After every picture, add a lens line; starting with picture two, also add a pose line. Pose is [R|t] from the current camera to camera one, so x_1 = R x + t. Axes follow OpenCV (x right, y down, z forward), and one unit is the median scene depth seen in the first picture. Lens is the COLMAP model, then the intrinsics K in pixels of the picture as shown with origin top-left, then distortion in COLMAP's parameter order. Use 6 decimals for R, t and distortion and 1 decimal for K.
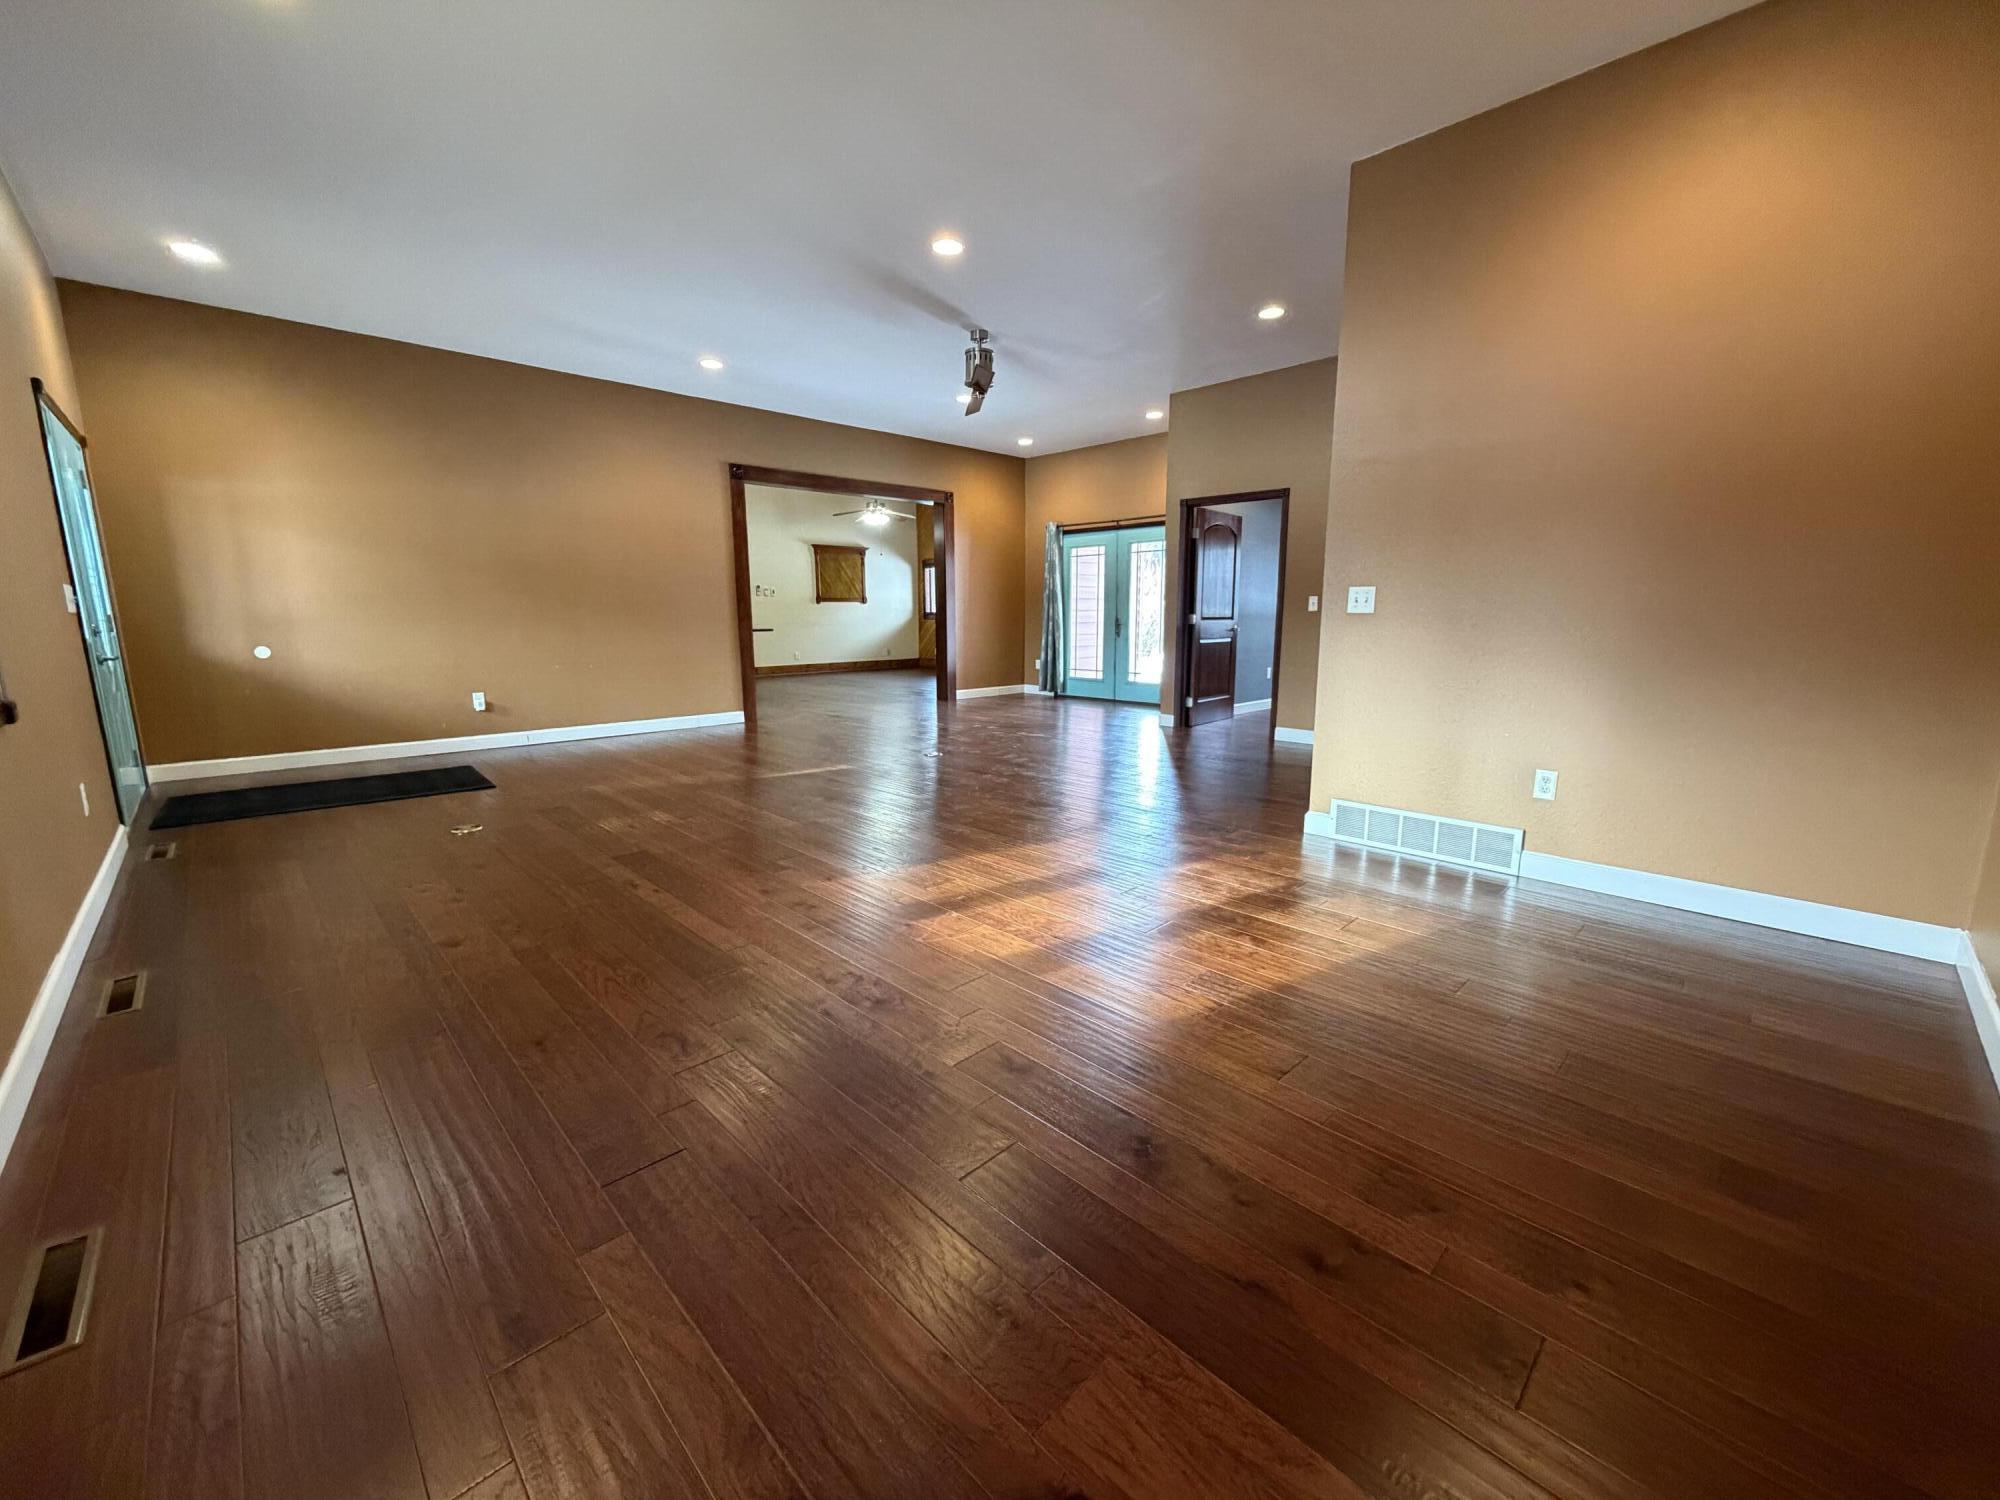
lens RADIAL K [[801.1, 0, 1001.4], [0, 801.1, 755.8], [0, 0, 1]] dist [0.000136, 0.000035]
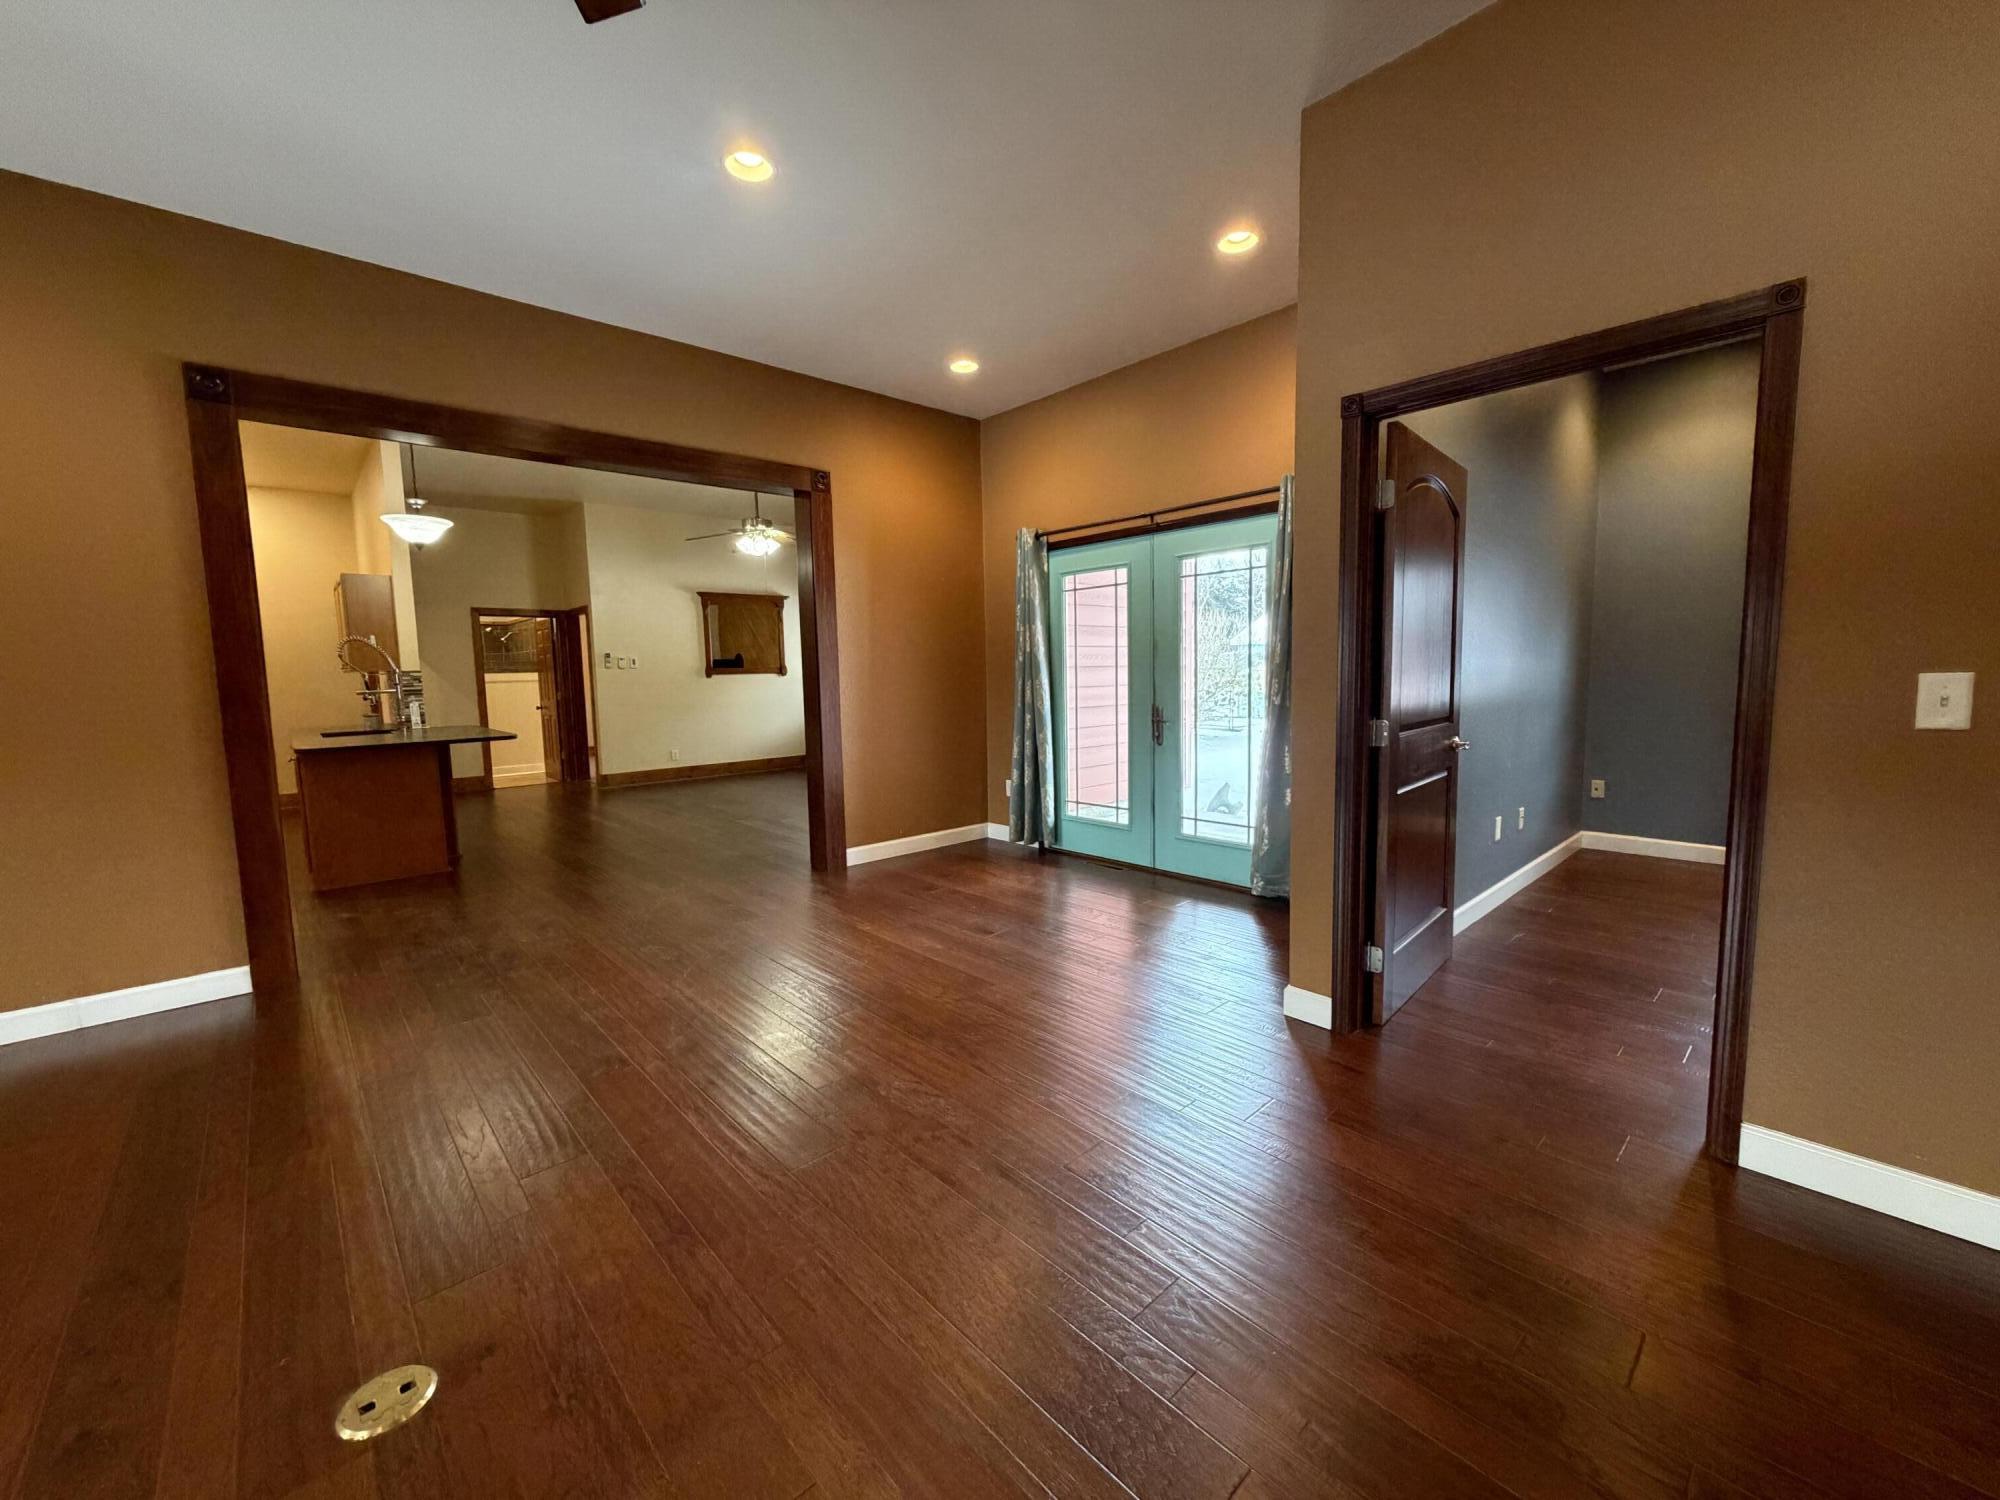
lens RADIAL K [[801.1, 0, 1000.5], [0, 801.1, 744.7], [0, 0, 1]] dist [0.000136, 0.000035]
pose [[0.999334, -0.015670, -0.032960, 0.061219], [0.012840, 0.996350, -0.084390, -0.103218], [0.034162, 0.083910, 0.995888, 0.479701]]
